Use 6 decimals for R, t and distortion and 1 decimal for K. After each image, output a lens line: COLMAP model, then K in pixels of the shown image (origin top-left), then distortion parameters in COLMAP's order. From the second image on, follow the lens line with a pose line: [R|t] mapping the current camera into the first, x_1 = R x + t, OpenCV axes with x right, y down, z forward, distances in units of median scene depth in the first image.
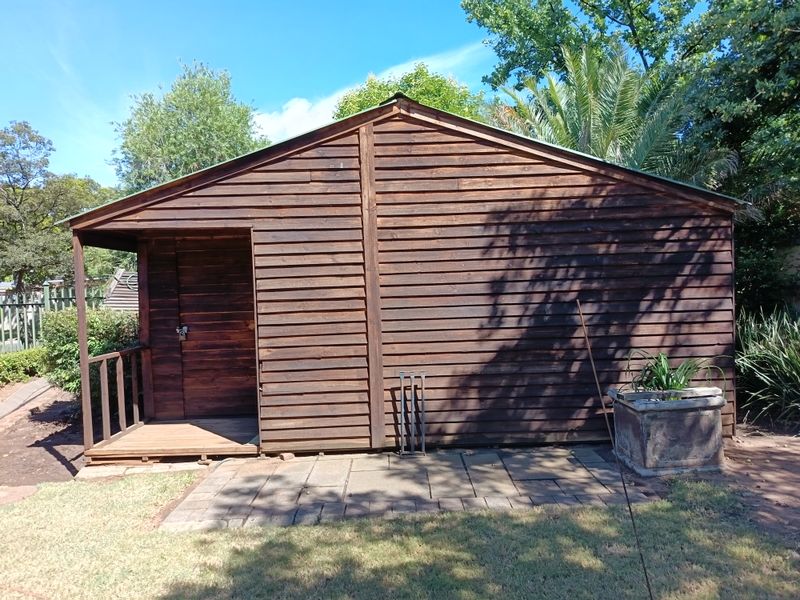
lens RADIAL K [[389.1, 0, 400.0], [0, 389.1, 300.0], [0, 0, 1]] dist [-0.002883, -0.000330]
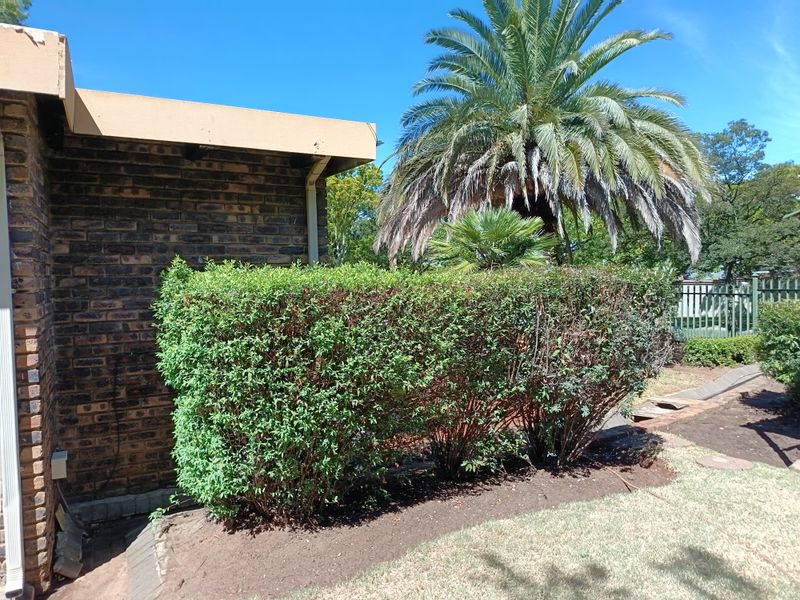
lens RADIAL K [[549.0, 0, 400.0], [0, 549.0, 300.0], [0, 0, 1]] dist [-0.002492, 0.000681]
pose [[0.409867, 0.048147, -0.910873, 0.023081], [-0.041232, 0.998563, 0.034229, 0.014349], [0.911213, 0.023528, 0.411264, -0.466999]]
